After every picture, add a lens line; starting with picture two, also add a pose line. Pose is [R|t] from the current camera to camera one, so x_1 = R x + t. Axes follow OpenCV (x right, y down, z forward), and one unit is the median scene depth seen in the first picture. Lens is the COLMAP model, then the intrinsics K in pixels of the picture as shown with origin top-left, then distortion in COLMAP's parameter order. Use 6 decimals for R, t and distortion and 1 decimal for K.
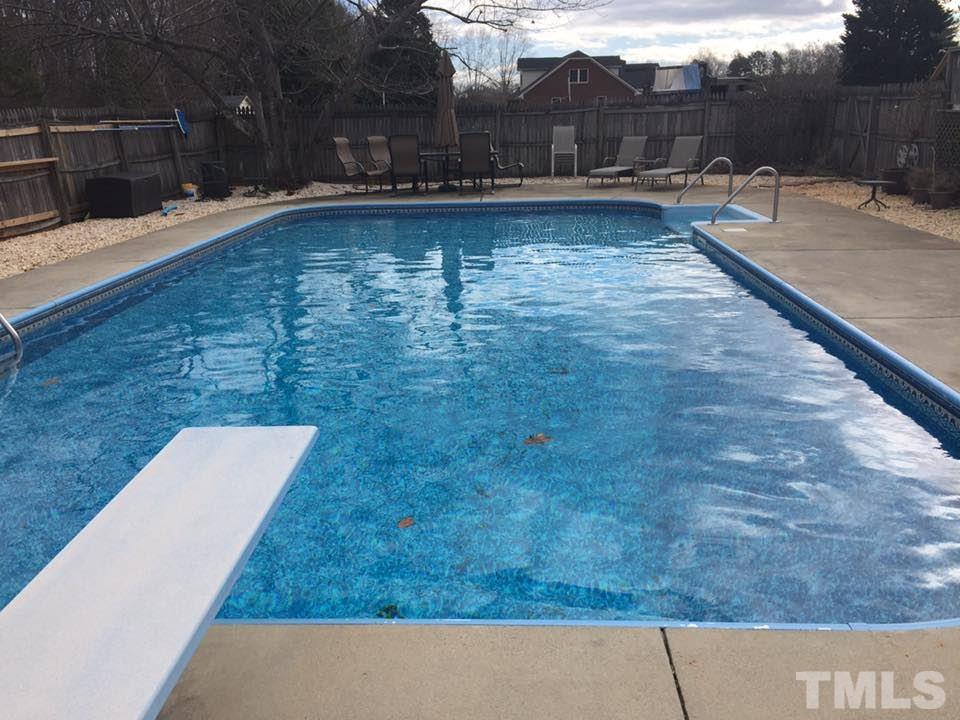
lens RADIAL K [[818.5, 0, 480.0], [0, 818.5, 360.0], [0, 0, 1]] dist [0.100653, -0.112094]
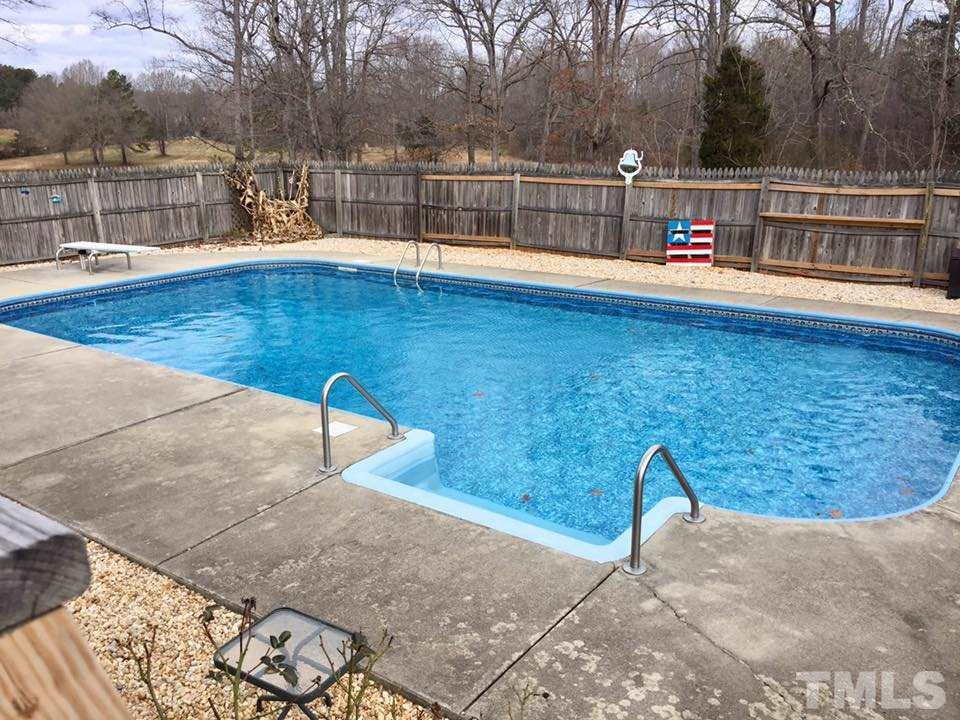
lens RADIAL K [[818.5, 0, 480.0], [0, 818.5, 360.0], [0, 0, 1]] dist [0.100653, -0.112094]
pose [[-0.556015, 0.253777, -0.791482, 0.608067], [-0.210293, 0.878314, 0.429349, -0.410937], [0.804129, 0.405168, -0.434989, 1.074351]]
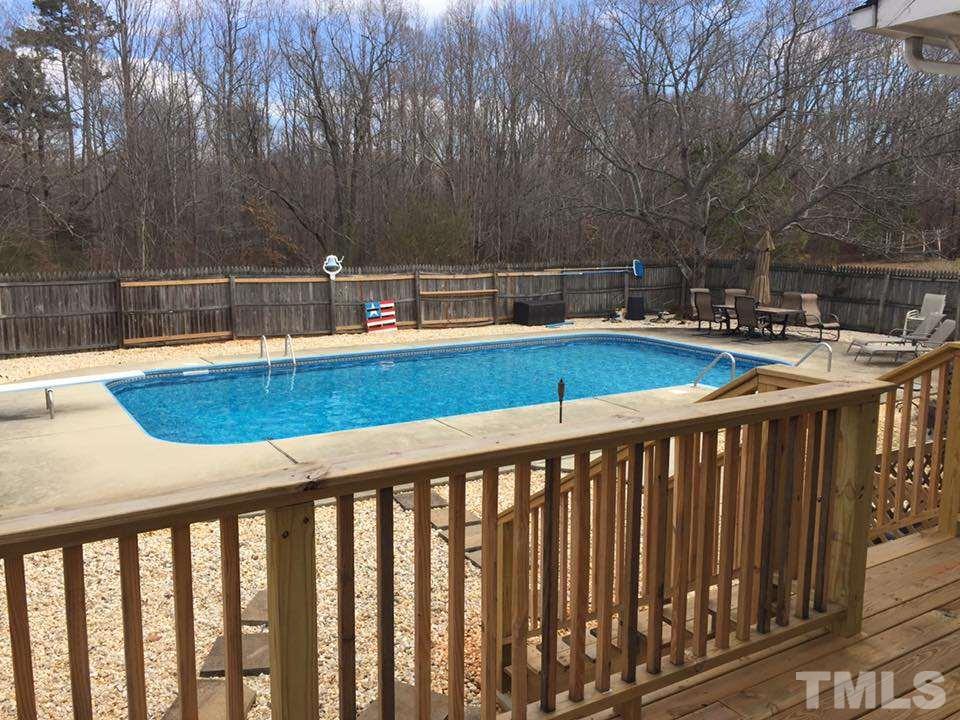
lens RADIAL K [[818.5, 0, 480.0], [0, 818.5, 360.0], [0, 0, 1]] dist [0.100653, -0.112094]
pose [[0.553612, 0.166225, -0.816017, 0.994316], [-0.253853, 0.966926, 0.024743, -0.125999], [0.793141, 0.193450, 0.577498, -0.058645]]
